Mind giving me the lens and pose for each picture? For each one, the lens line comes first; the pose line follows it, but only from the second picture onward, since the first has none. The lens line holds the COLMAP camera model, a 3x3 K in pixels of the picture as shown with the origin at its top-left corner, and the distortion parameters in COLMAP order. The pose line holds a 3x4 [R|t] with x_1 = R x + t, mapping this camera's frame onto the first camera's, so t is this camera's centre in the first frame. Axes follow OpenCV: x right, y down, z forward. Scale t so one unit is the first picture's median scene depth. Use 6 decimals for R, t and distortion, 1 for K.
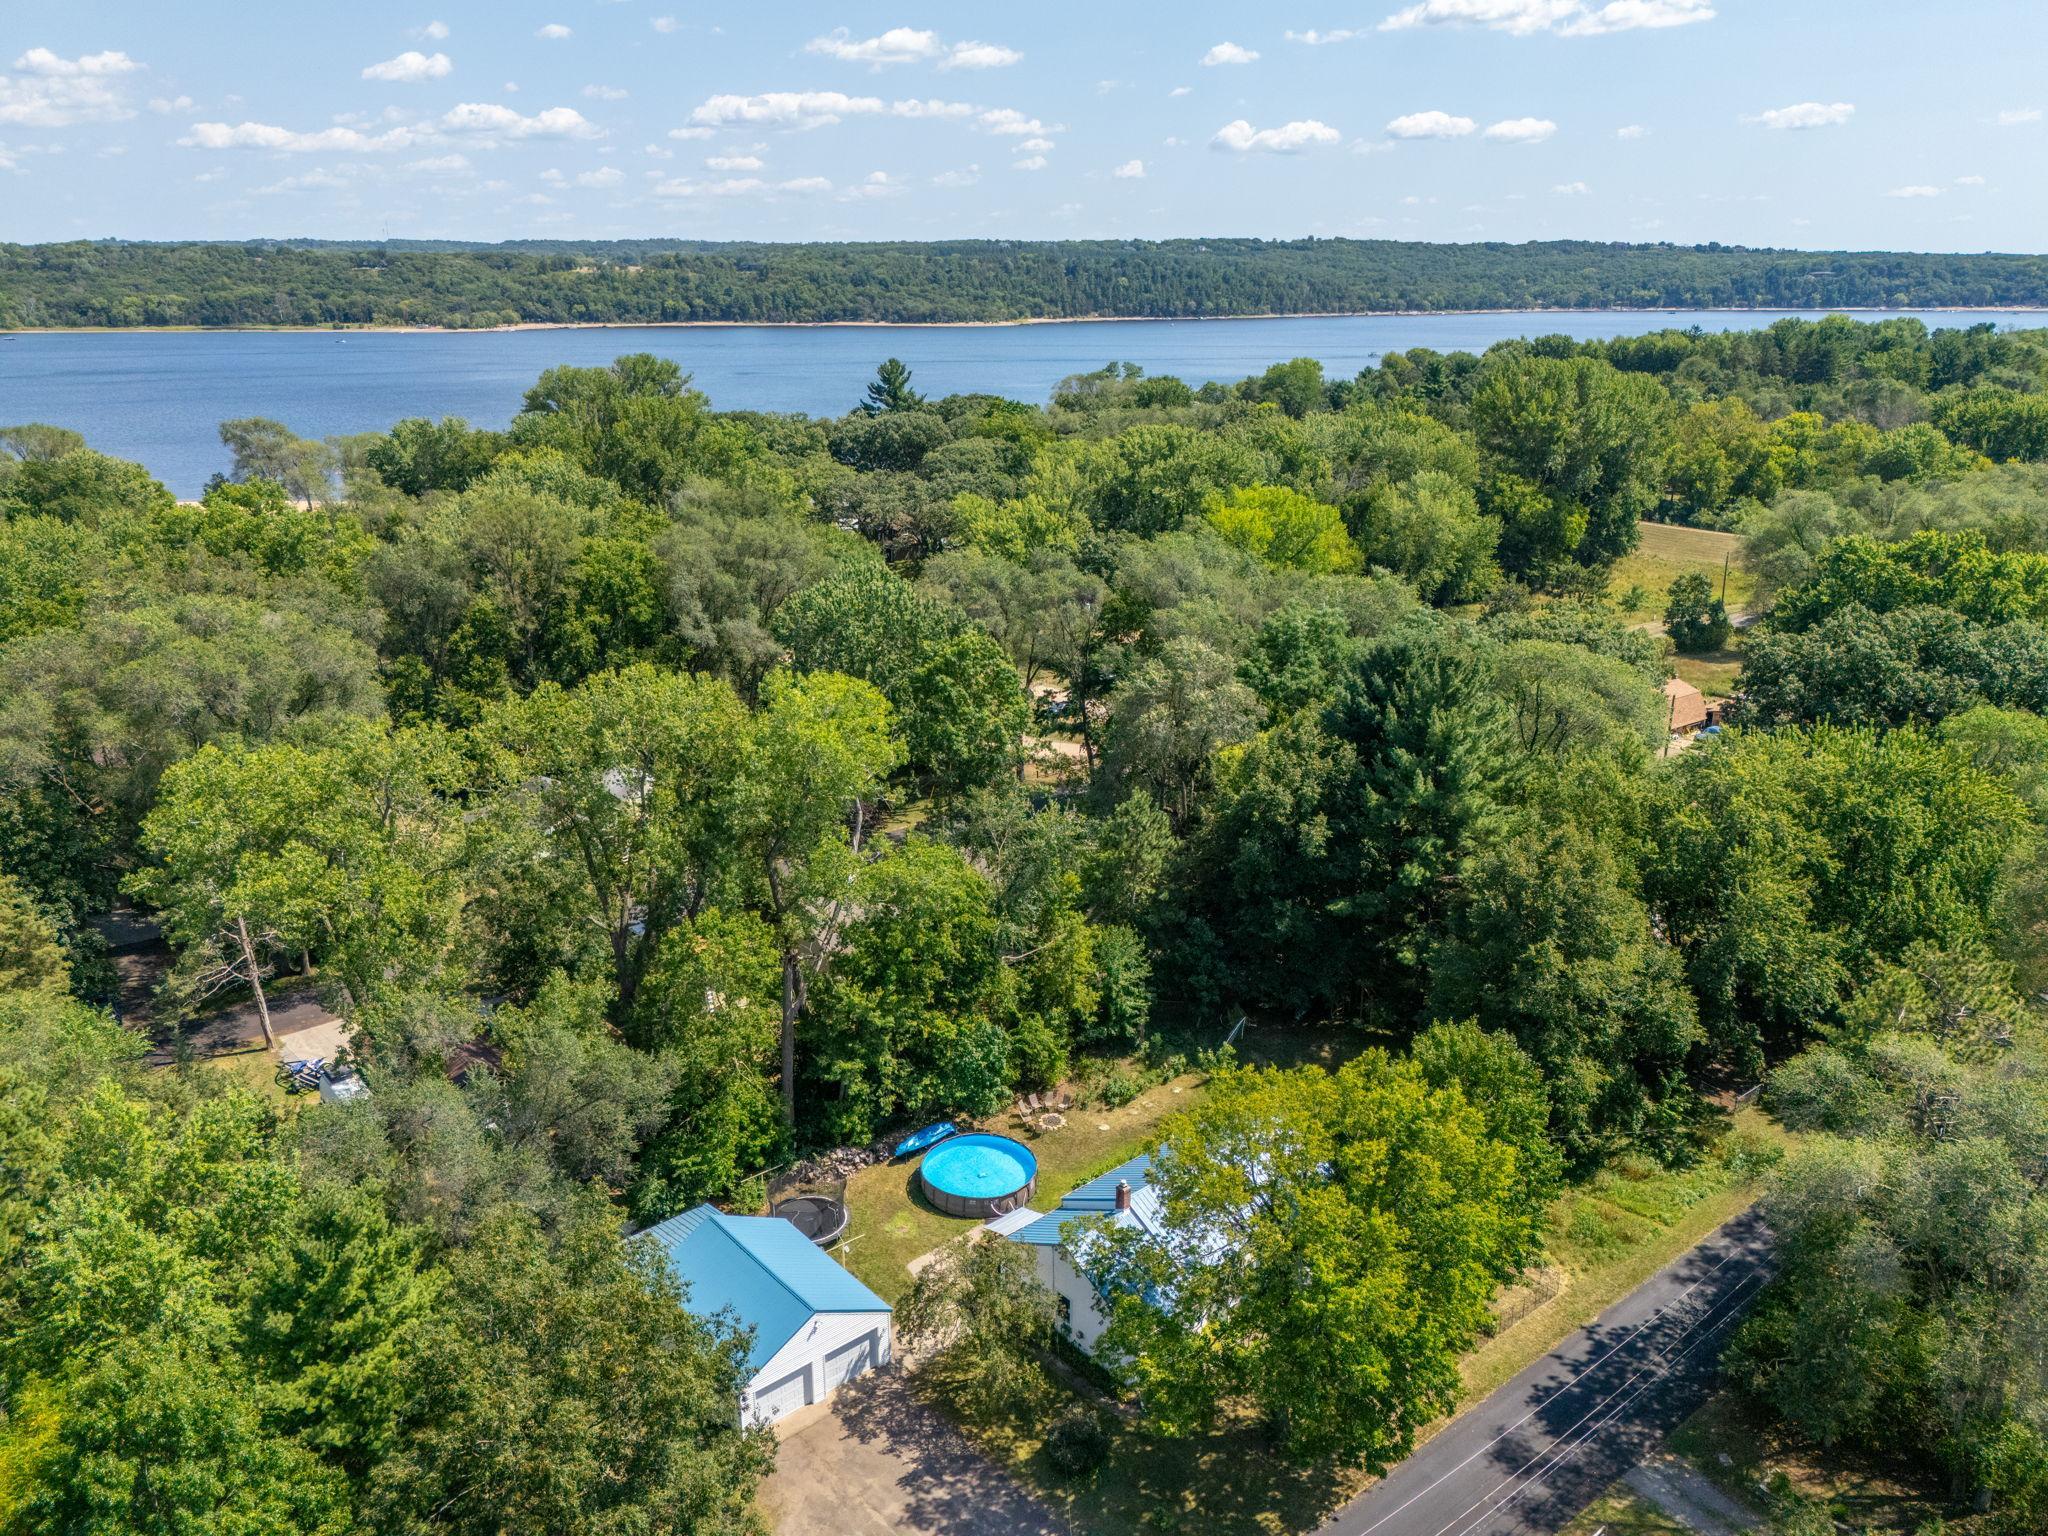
lens RADIAL K [[1495.3, 0, 1024.0], [0, 1495.3, 768.0], [0, 0, 1]] dist [0.061383, -0.057700]
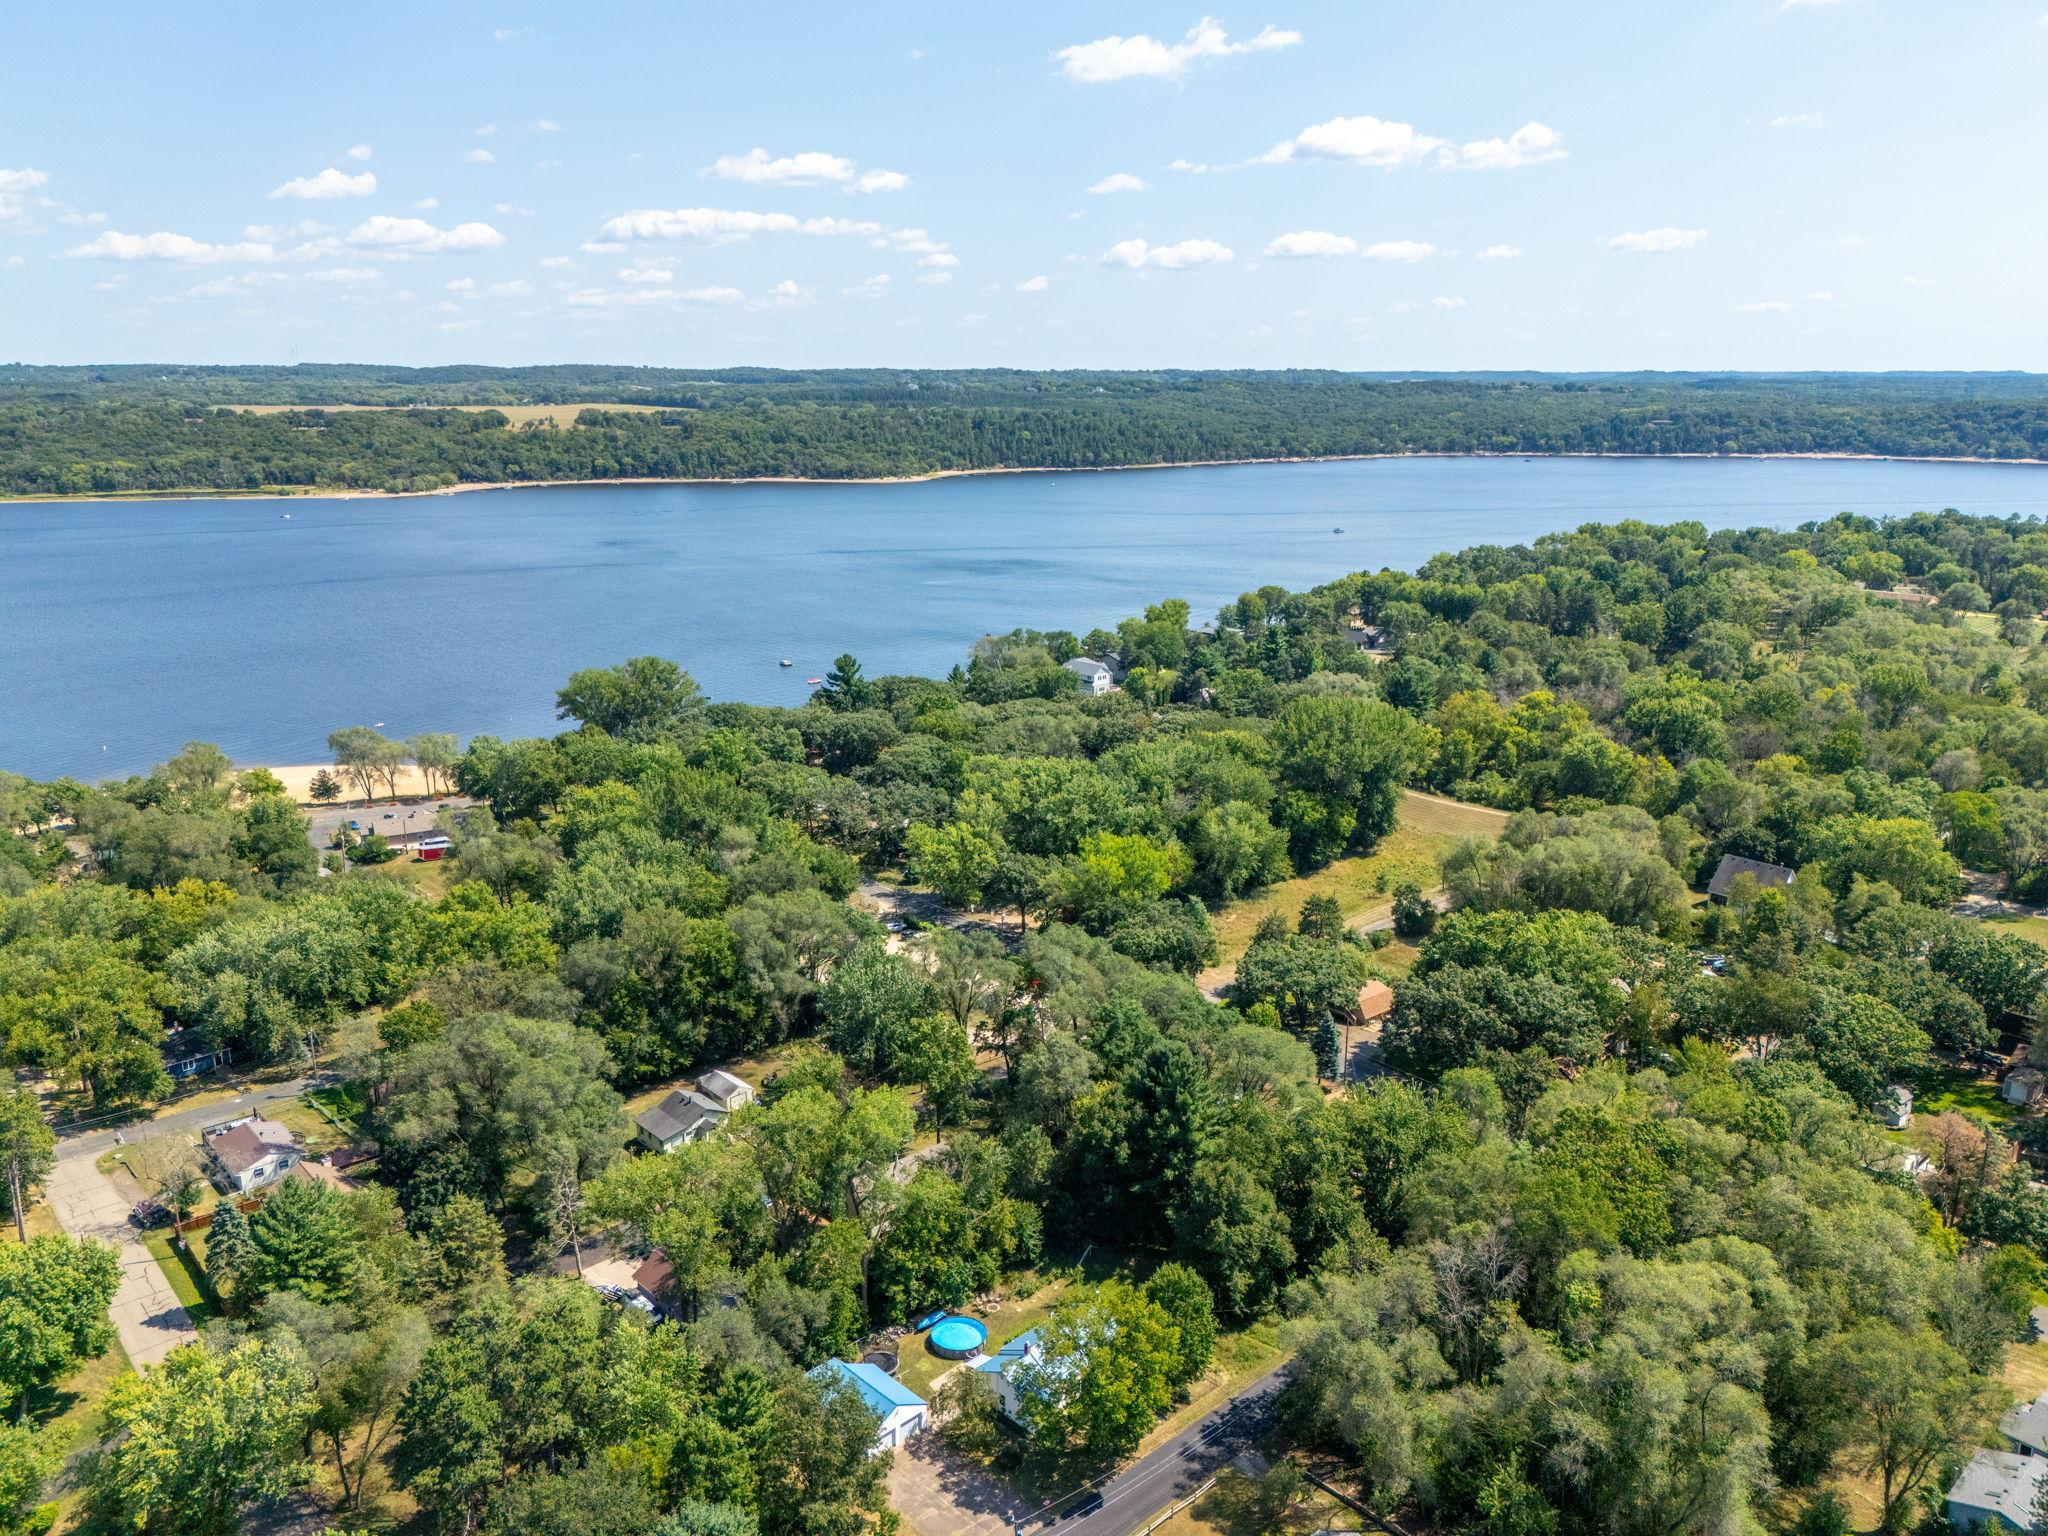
lens RADIAL K [[1495.3, 0, 1024.0], [0, 1495.3, 768.0], [0, 0, 1]] dist [0.061383, -0.057700]
pose [[0.998145, -0.014897, 0.059024, -0.047091], [0.018659, 0.997794, -0.063715, -0.345983], [-0.057945, 0.064698, 0.996221, -1.029537]]
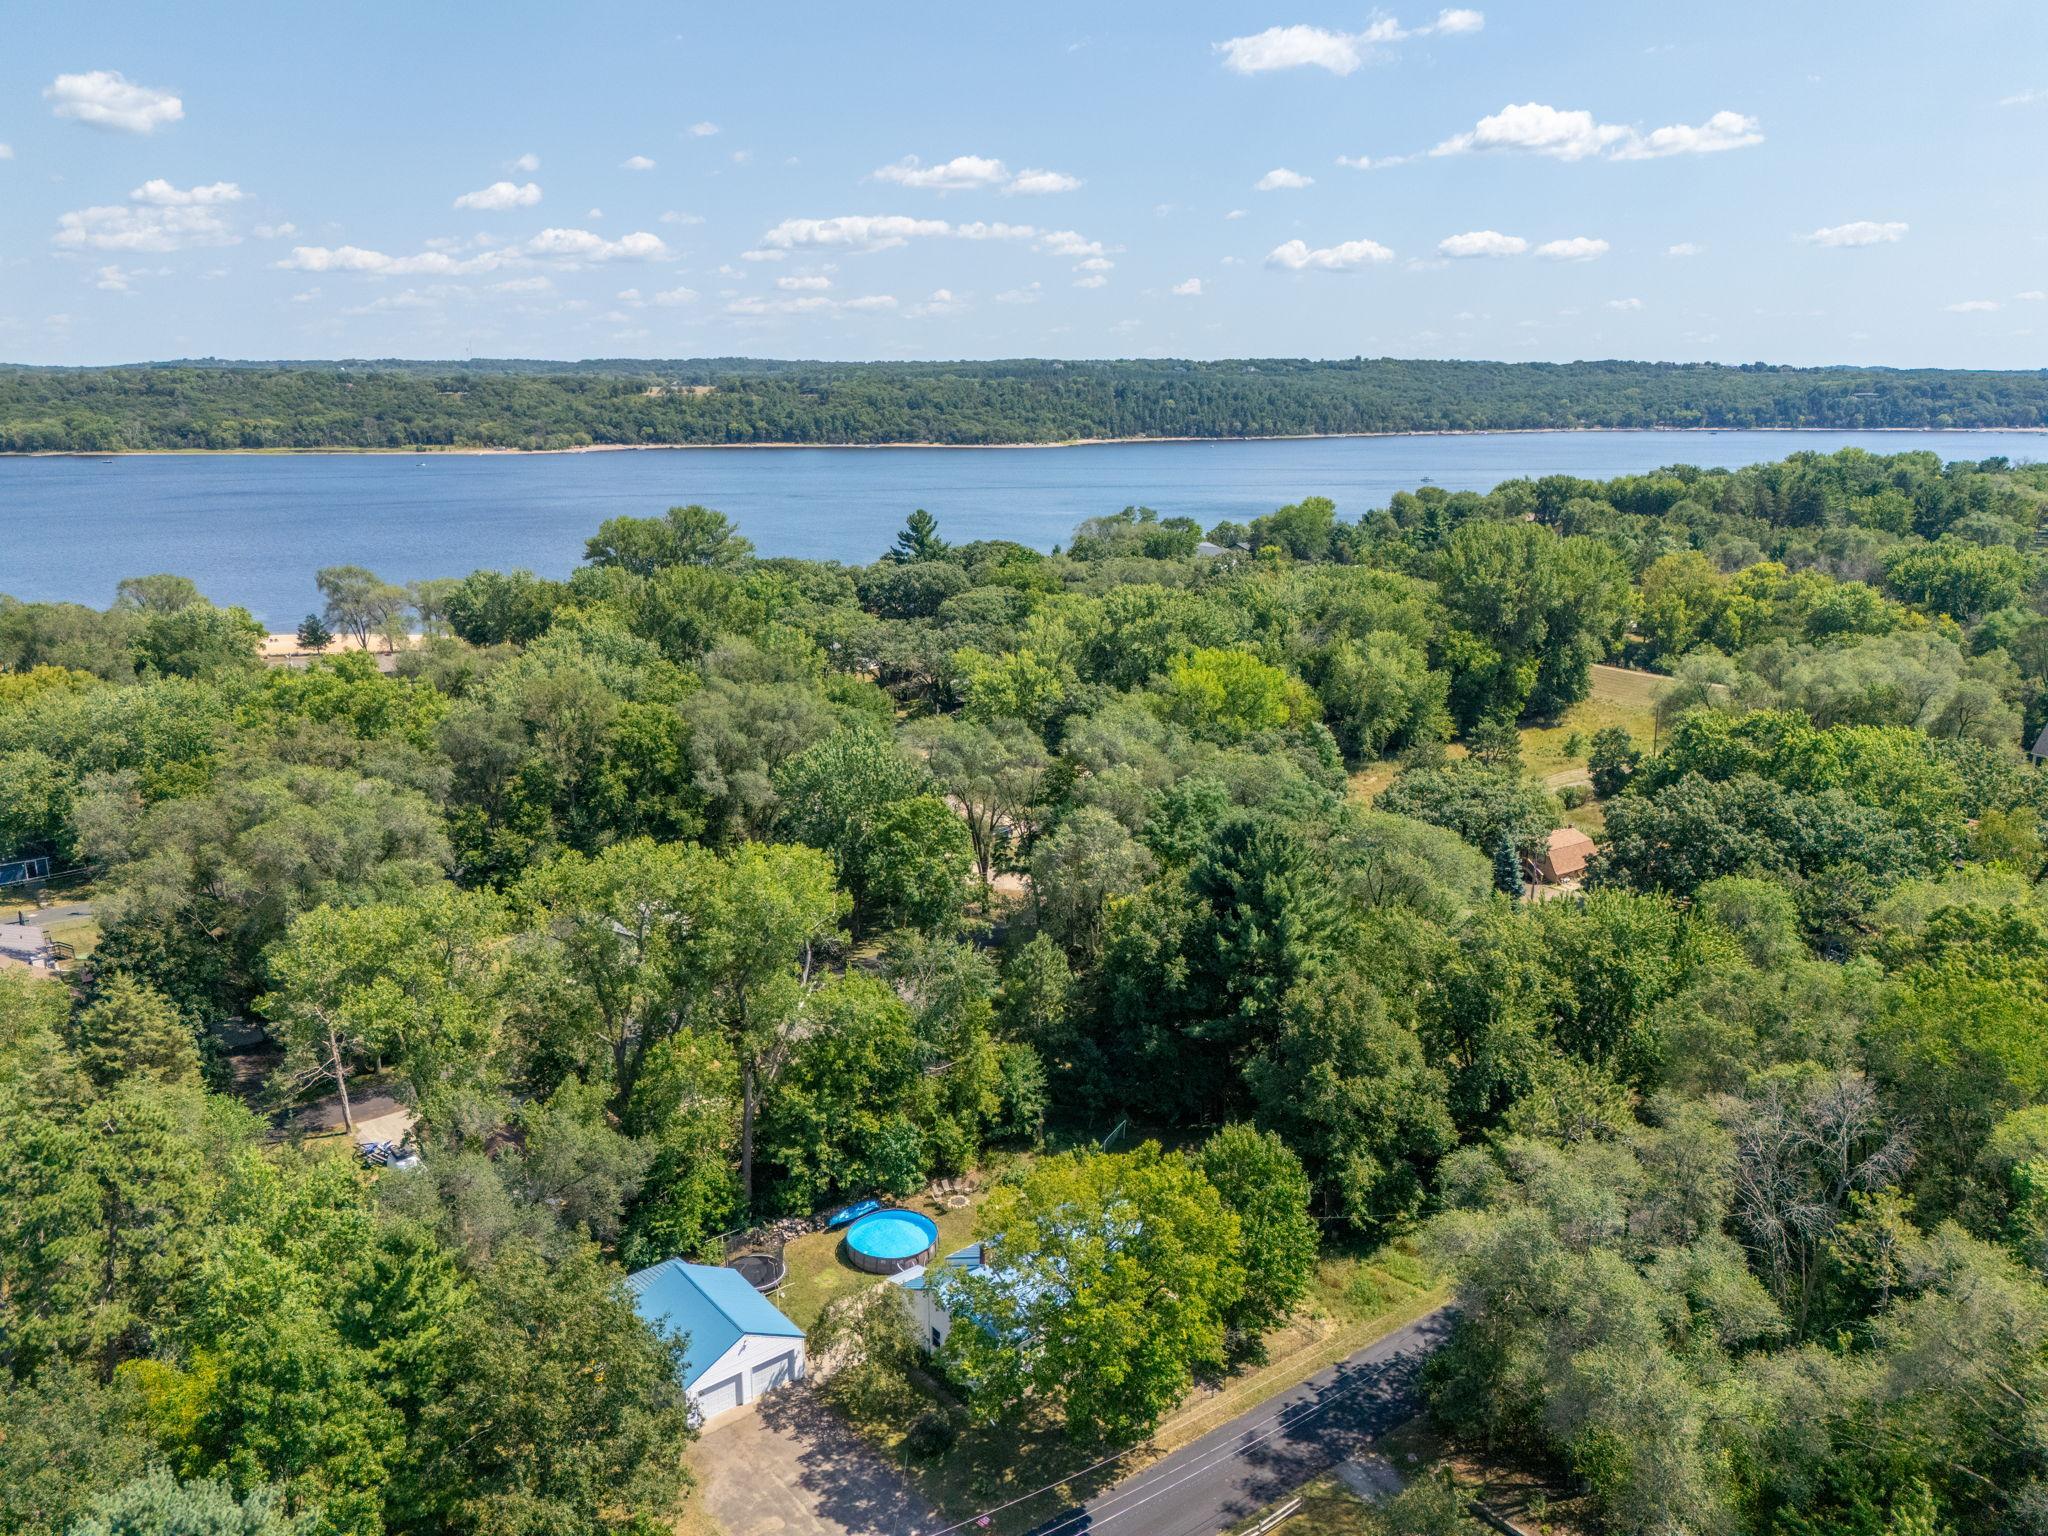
lens RADIAL K [[1495.3, 0, 1024.0], [0, 1495.3, 768.0], [0, 0, 1]] dist [0.061383, -0.057700]
pose [[0.999278, 0.008870, -0.036949, 0.113719], [-0.011389, 0.997583, -0.068543, -0.040041], [0.036251, 0.068914, 0.996964, -0.271293]]
